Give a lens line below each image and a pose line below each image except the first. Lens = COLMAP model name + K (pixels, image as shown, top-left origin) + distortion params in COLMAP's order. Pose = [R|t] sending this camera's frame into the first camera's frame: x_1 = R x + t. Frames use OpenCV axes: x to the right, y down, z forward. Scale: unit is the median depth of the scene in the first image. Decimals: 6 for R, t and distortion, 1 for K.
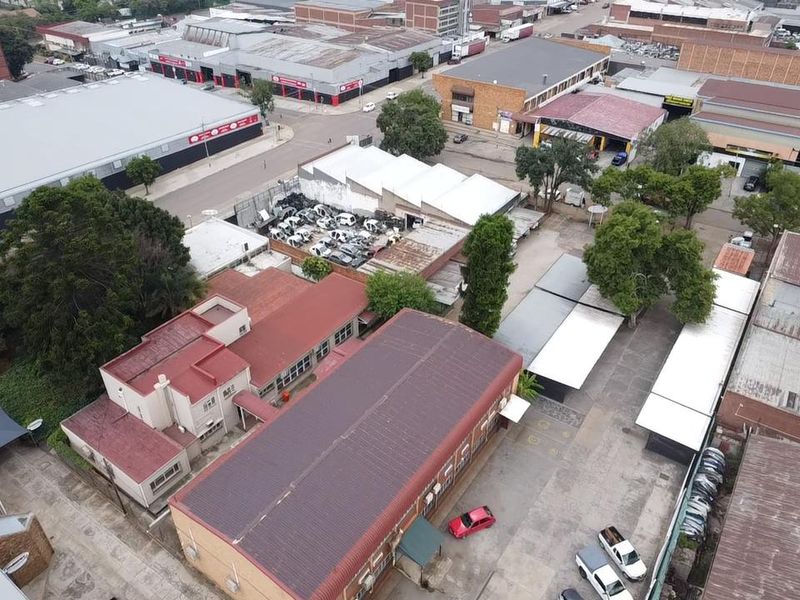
lens RADIAL K [[600.4, 0, 400.8], [0, 600.4, 291.7], [0, 0, 1]] dist [0.002133, -0.006140]
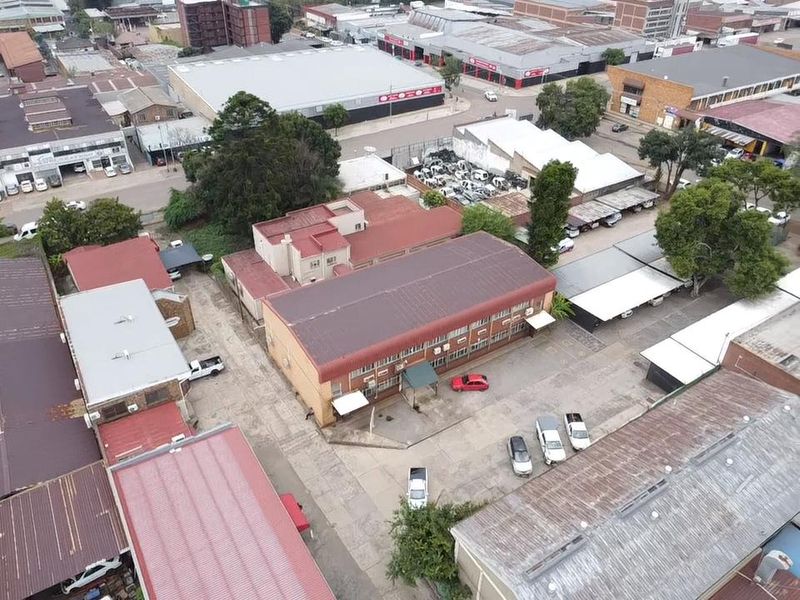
lens RADIAL K [[600.4, 0, 400.8], [0, 600.4, 291.7], [0, 0, 1]] dist [0.002133, -0.006140]
pose [[0.925462, 0.209112, -0.315898, 0.166514], [-0.210945, 0.977074, 0.028794, 0.091189], [0.314677, 0.039989, 0.948356, -0.125545]]
